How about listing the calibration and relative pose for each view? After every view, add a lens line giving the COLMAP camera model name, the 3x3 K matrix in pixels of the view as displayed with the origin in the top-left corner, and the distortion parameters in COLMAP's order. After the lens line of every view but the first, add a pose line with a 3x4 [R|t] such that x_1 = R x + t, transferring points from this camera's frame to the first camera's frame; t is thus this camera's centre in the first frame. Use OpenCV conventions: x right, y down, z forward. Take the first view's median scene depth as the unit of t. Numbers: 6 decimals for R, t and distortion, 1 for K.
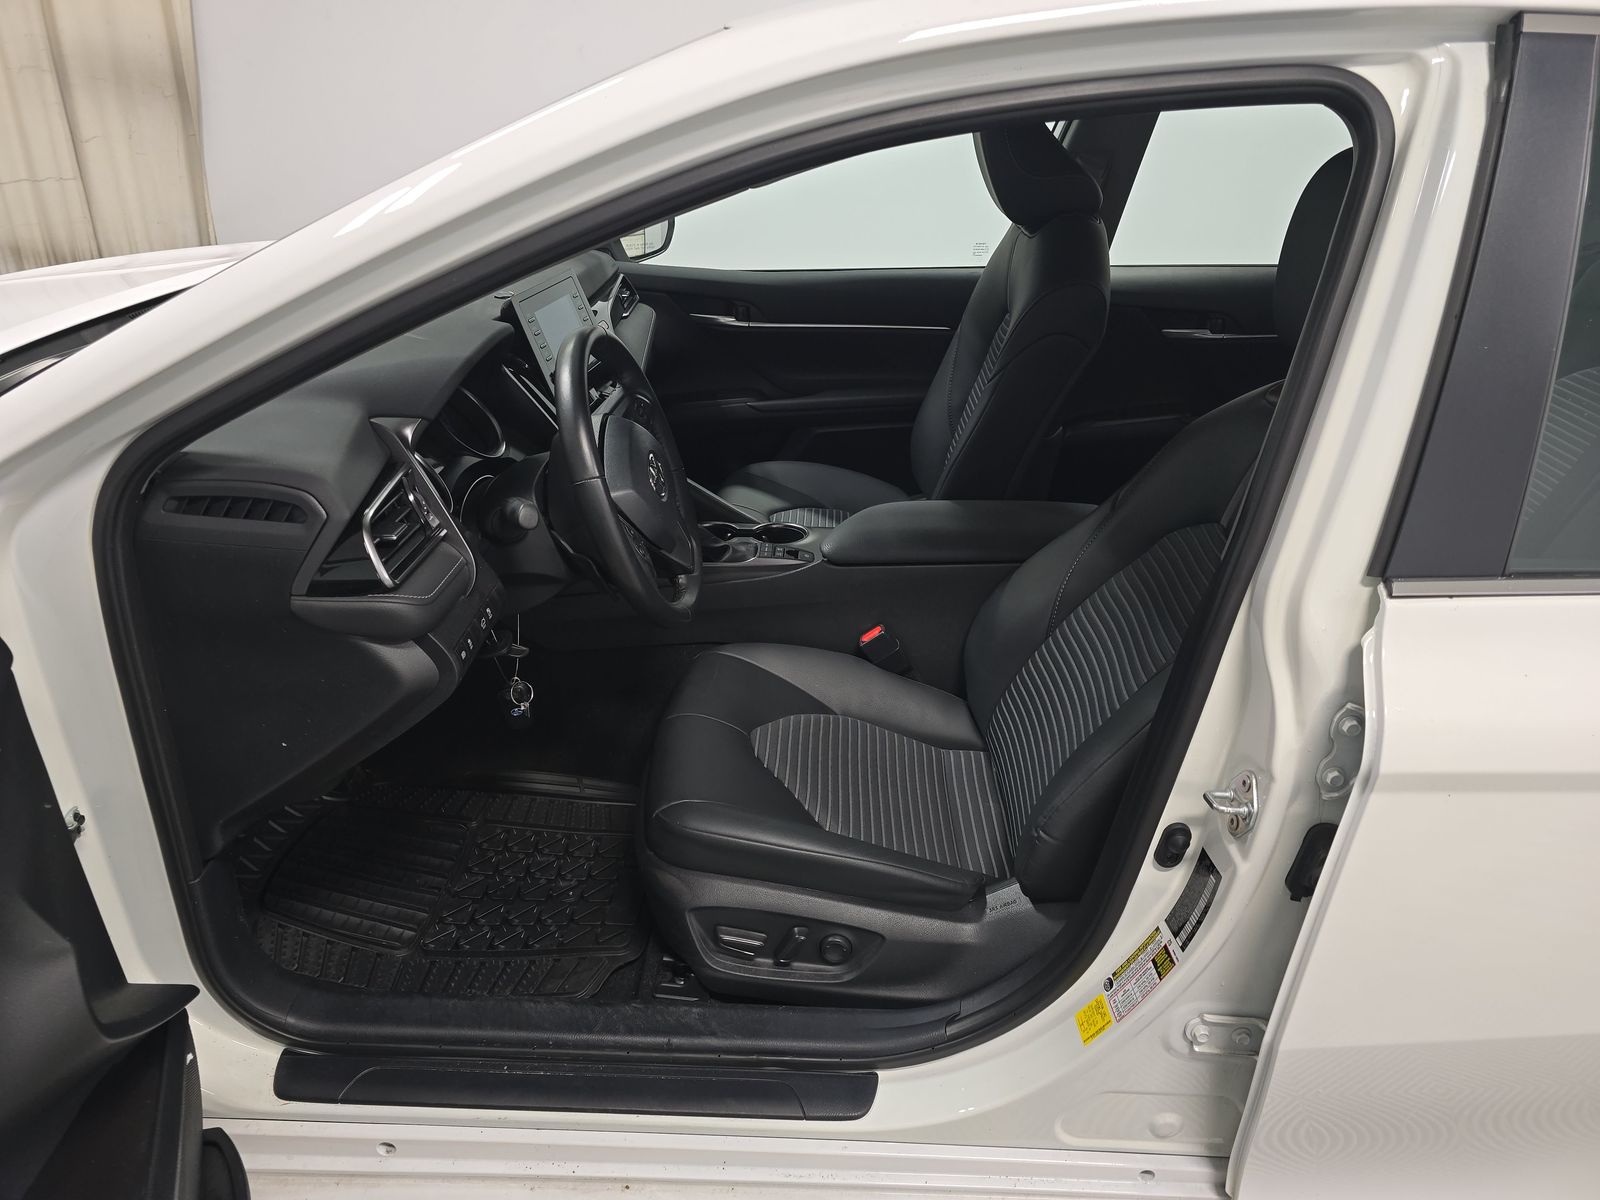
lens RADIAL K [[1092.3, 0, 821.2], [0, 1092.3, 607.6], [0, 0, 1]] dist [0.079593, -0.060135]
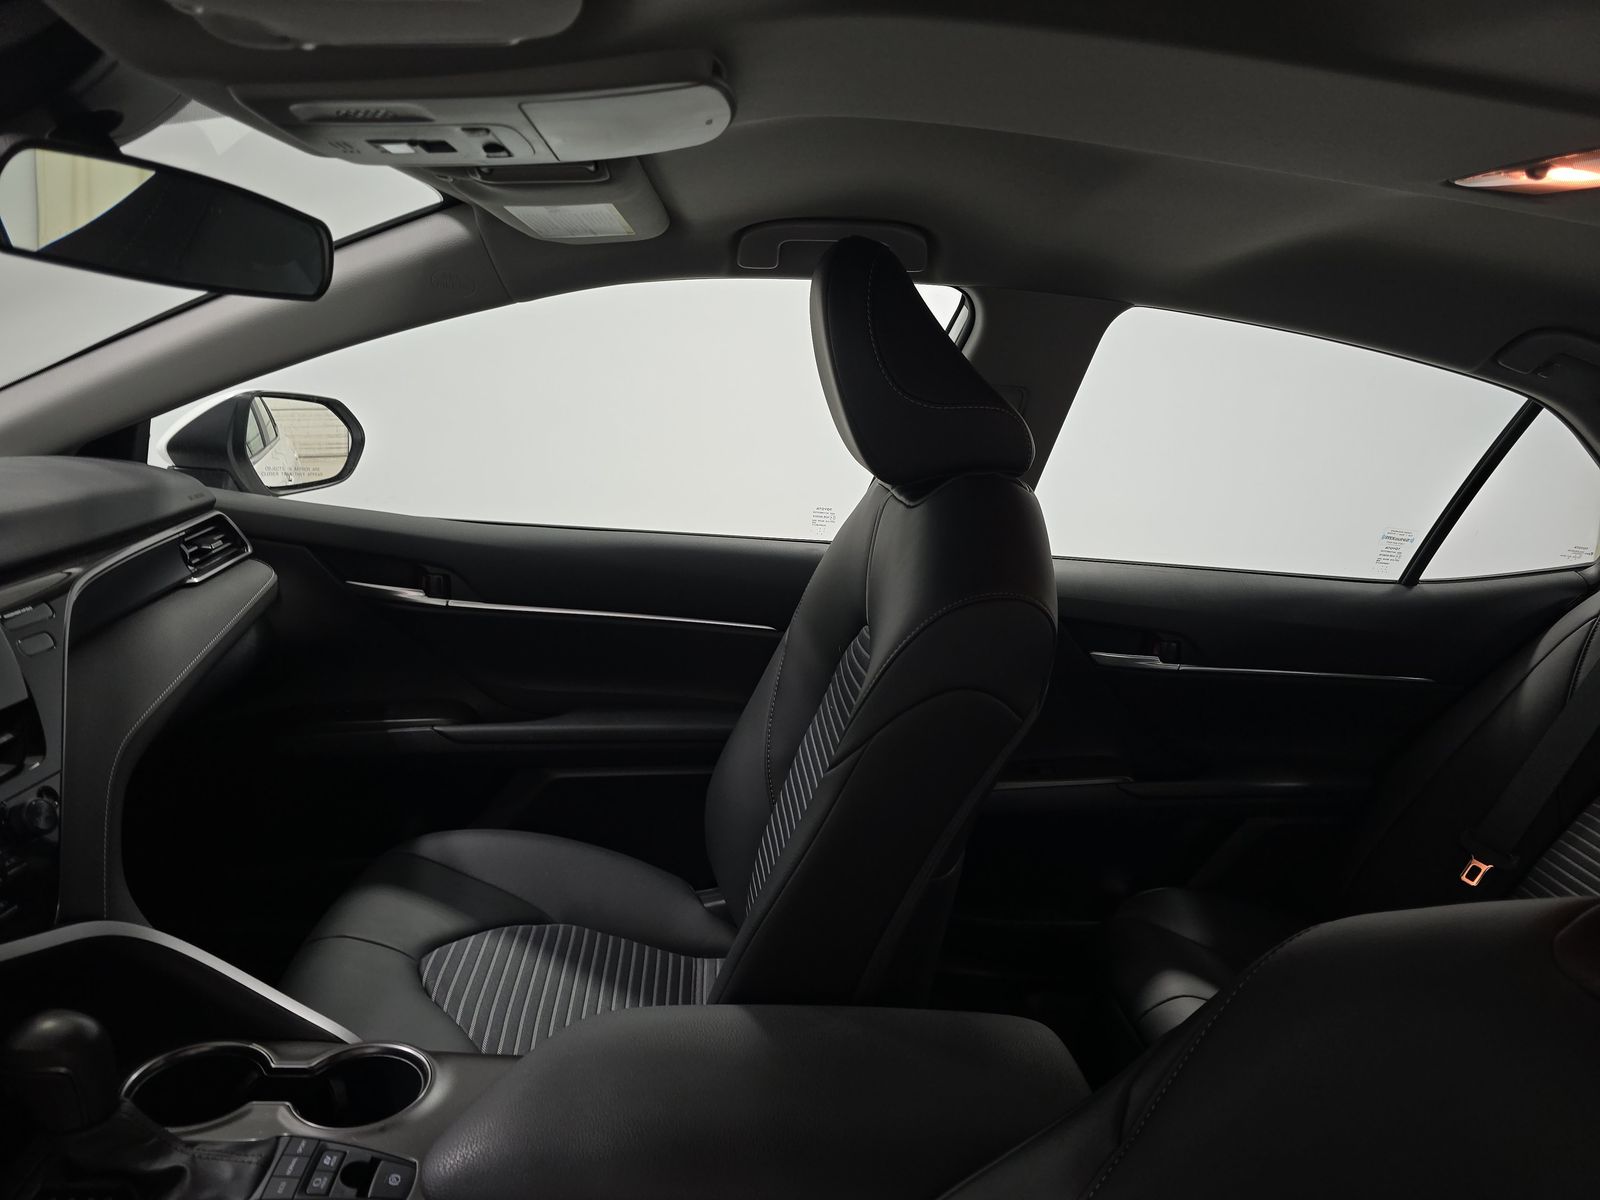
lens RADIAL K [[1092.3, 0, 821.2], [0, 1092.3, 607.6], [0, 0, 1]] dist [0.079593, -0.060135]
pose [[0.989562, 0.061249, 0.130440, 0.062567], [-0.031700, 0.975528, -0.217578, -0.133433], [-0.140575, 0.211172, 0.967287, 0.393276]]
